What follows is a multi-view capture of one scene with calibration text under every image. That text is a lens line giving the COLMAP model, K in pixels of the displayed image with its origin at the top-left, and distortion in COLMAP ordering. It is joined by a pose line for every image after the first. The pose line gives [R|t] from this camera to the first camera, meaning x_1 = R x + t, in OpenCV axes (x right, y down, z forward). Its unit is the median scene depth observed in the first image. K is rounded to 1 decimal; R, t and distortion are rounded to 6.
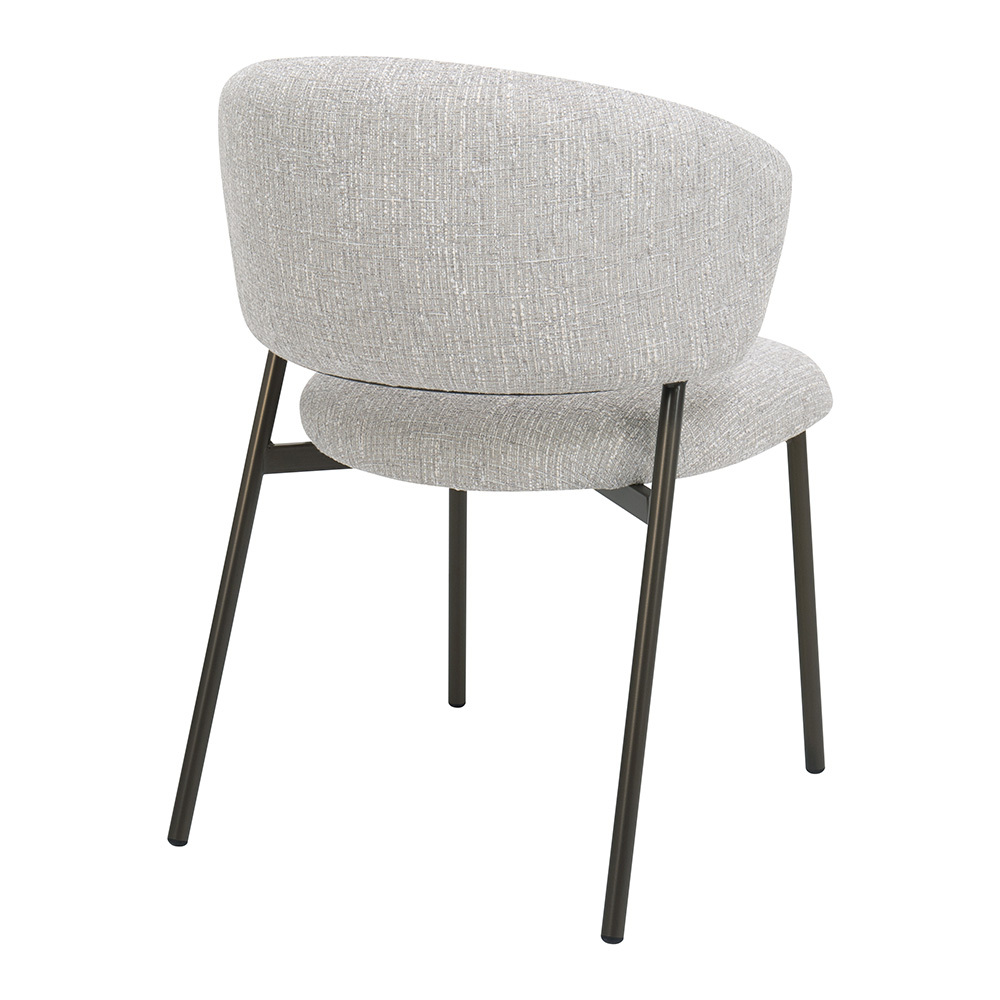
lens RADIAL K [[2741.7, 0, 500.0], [0, 2741.7, 500.0], [0, 0, 1]] dist [0.065231, 0.080707]
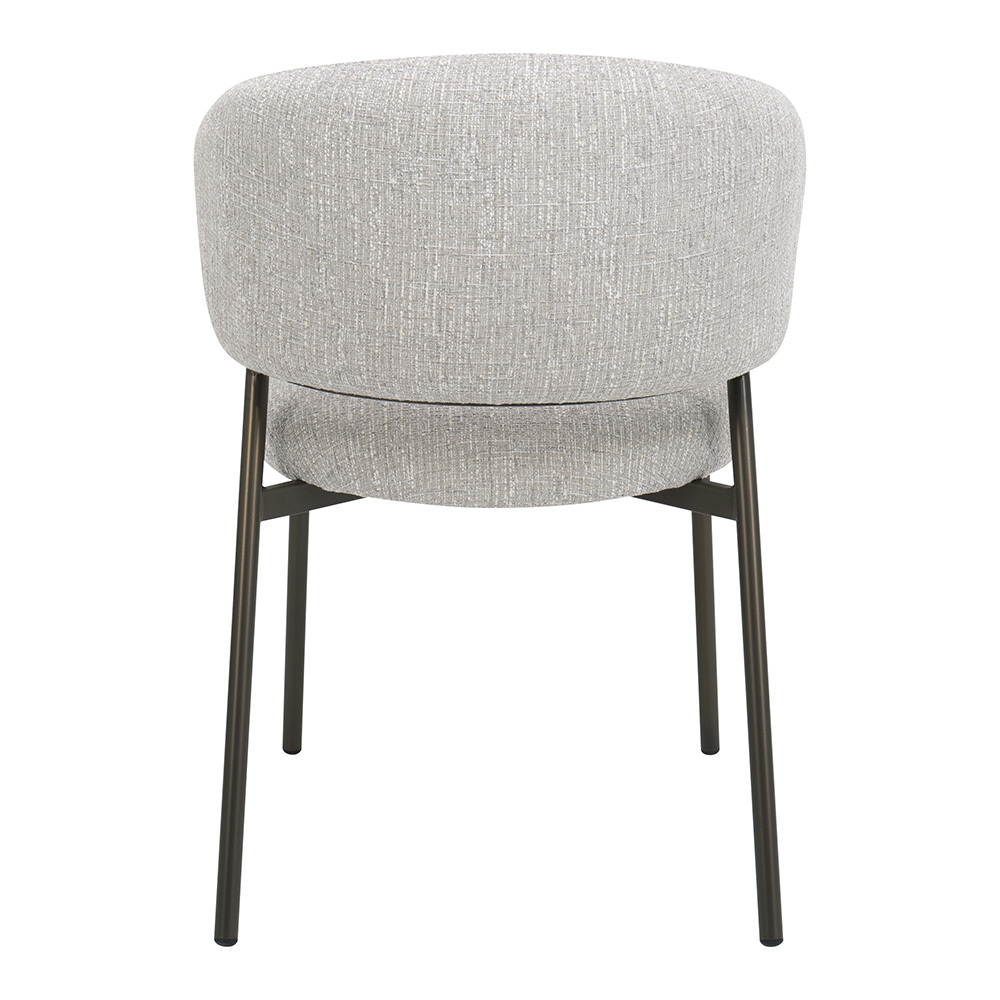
lens RADIAL K [[2741.7, 0, 500.0], [0, 2741.7, 500.0], [0, 0, 1]] dist [0.065231, 0.080707]
pose [[0.869466, -0.122791, 0.478489, -0.511701], [0.121923, 0.991990, 0.033020, -0.041860], [-0.478711, 0.029629, 0.877472, 0.187119]]
